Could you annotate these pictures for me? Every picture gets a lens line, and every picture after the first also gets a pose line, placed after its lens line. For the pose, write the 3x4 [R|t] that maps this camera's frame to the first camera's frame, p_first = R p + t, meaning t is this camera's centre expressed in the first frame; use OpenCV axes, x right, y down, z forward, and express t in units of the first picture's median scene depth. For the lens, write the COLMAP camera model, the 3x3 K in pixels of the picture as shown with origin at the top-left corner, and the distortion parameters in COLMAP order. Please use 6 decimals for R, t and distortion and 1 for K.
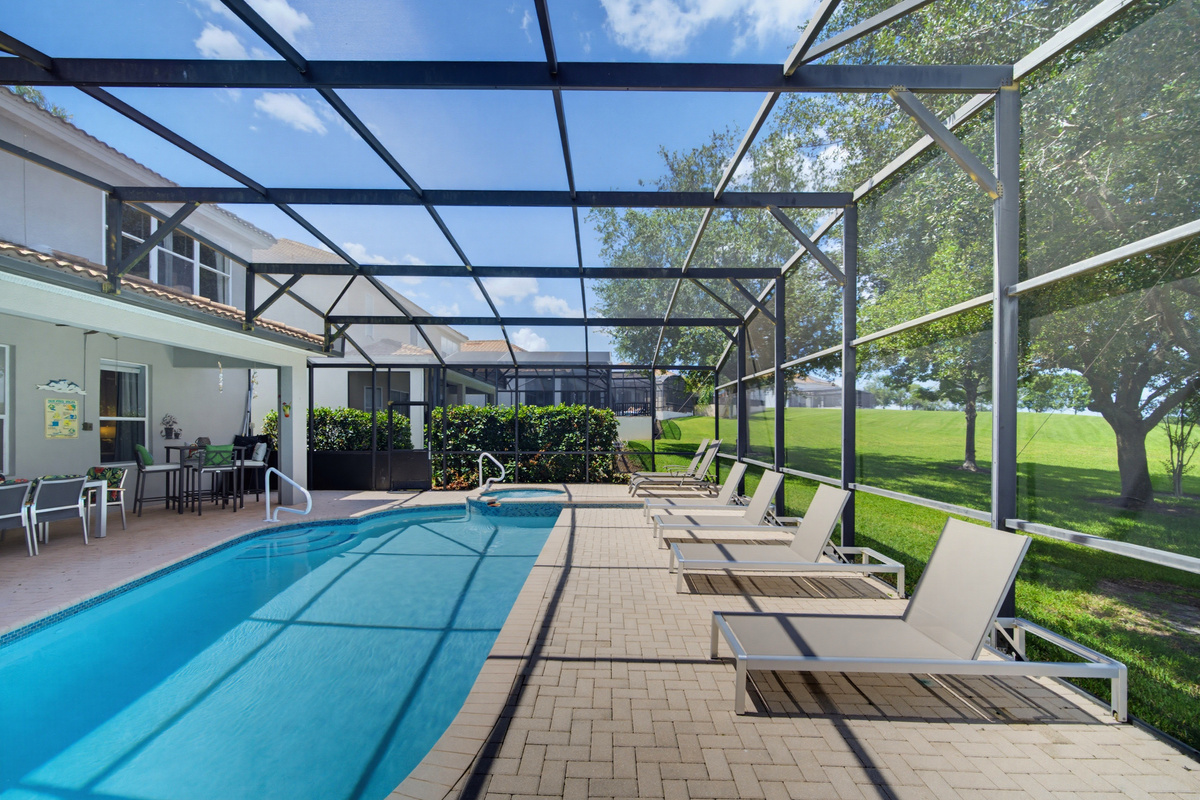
lens RADIAL K [[487.8, 0, 609.1], [0, 487.8, 418.5], [0, 0, 1]] dist [-0.001992, -0.000446]
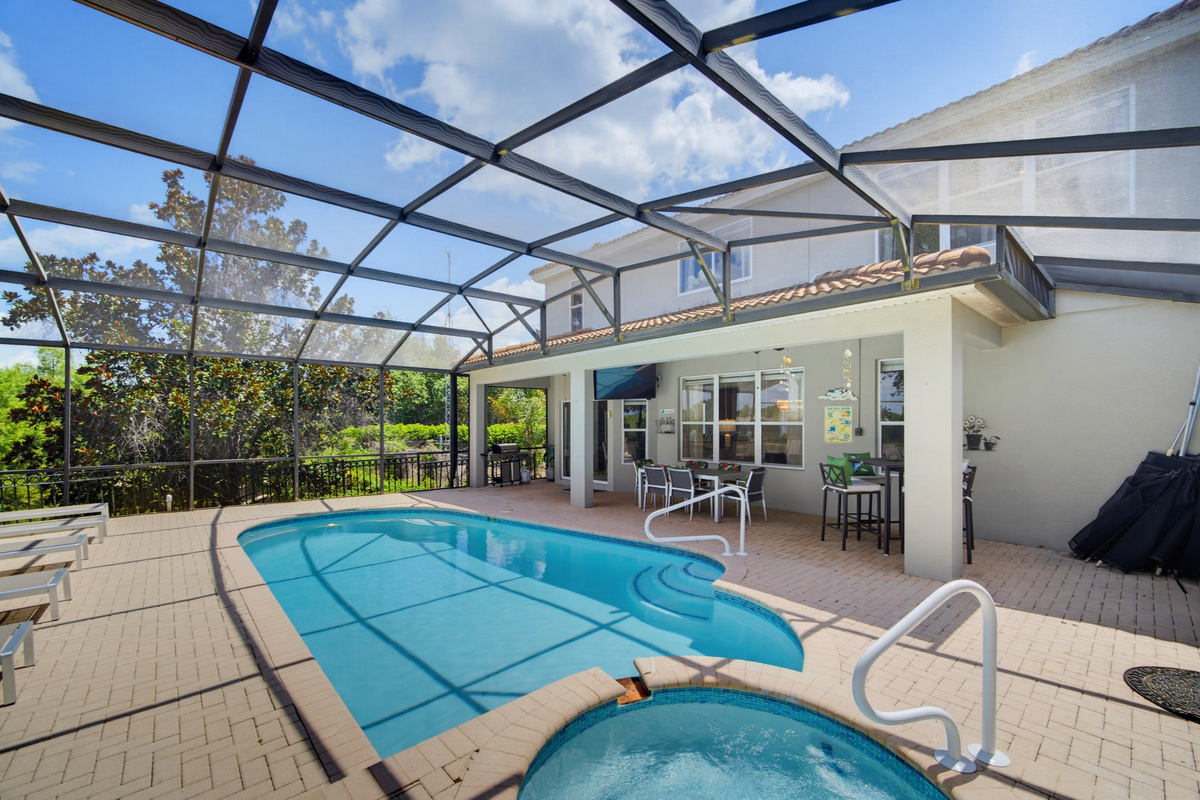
lens RADIAL K [[487.8, 0, 609.1], [0, 487.8, 418.5], [0, 0, 1]] dist [-0.001992, -0.000446]
pose [[-0.743597, -0.008395, -0.668575, -0.013528], [0.011195, 0.999625, -0.025002, 0.012774], [0.668534, -0.026076, -0.743224, 2.113813]]
